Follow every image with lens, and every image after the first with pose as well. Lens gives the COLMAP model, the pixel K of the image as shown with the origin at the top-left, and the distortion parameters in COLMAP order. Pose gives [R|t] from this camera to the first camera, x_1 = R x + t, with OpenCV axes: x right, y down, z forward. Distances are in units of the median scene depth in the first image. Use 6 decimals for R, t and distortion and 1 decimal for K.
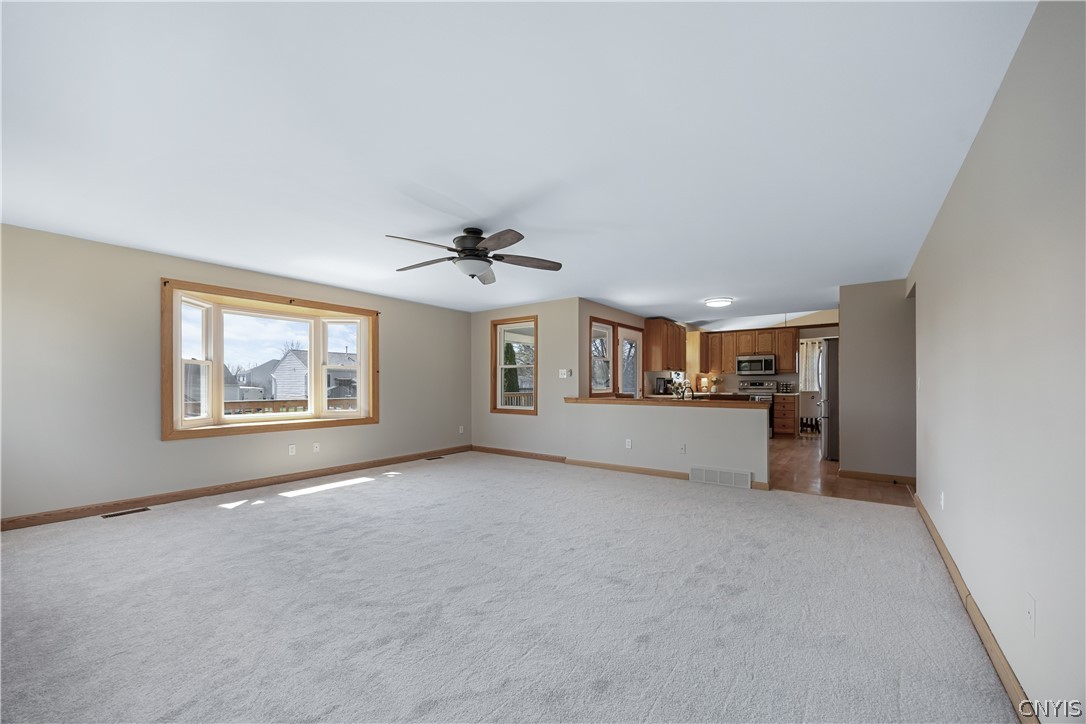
lens RADIAL K [[425.8, 0, 539.1], [0, 425.8, 380.3], [0, 0, 1]] dist [-0.002771, -0.000248]
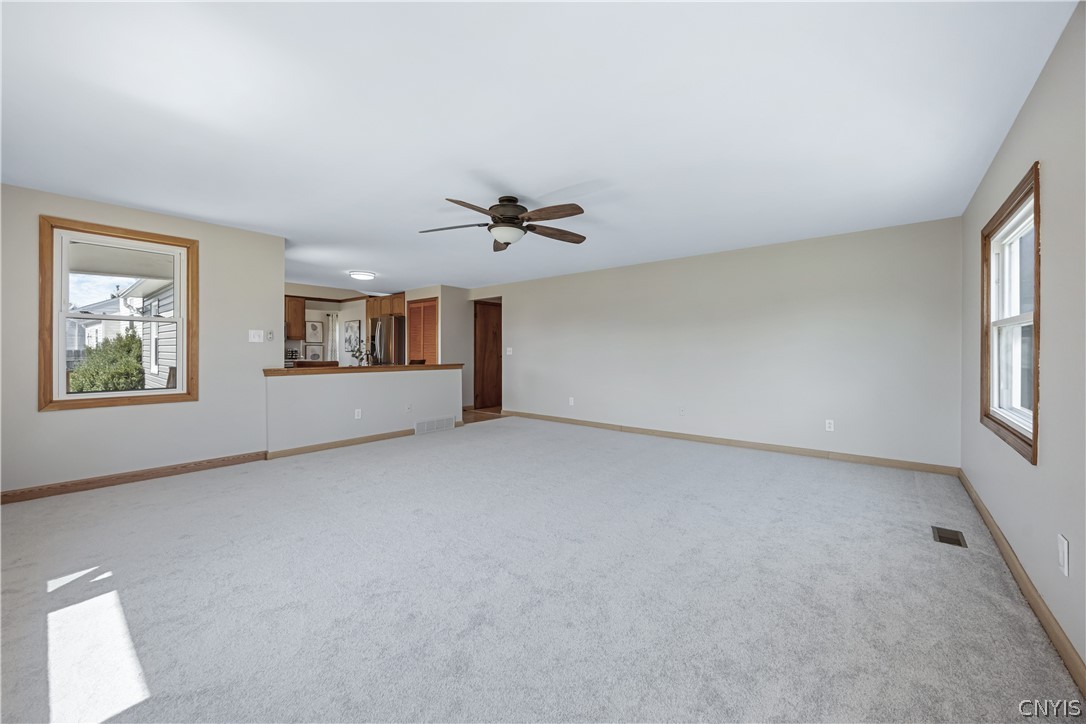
lens RADIAL K [[425.8, 0, 539.1], [0, 425.8, 380.3], [0, 0, 1]] dist [-0.002771, -0.000248]
pose [[0.061328, -0.068935, 0.995734, -0.435744], [-0.009282, 0.997530, 0.069631, 0.003020], [-0.998075, -0.013513, 0.060537, 0.339092]]
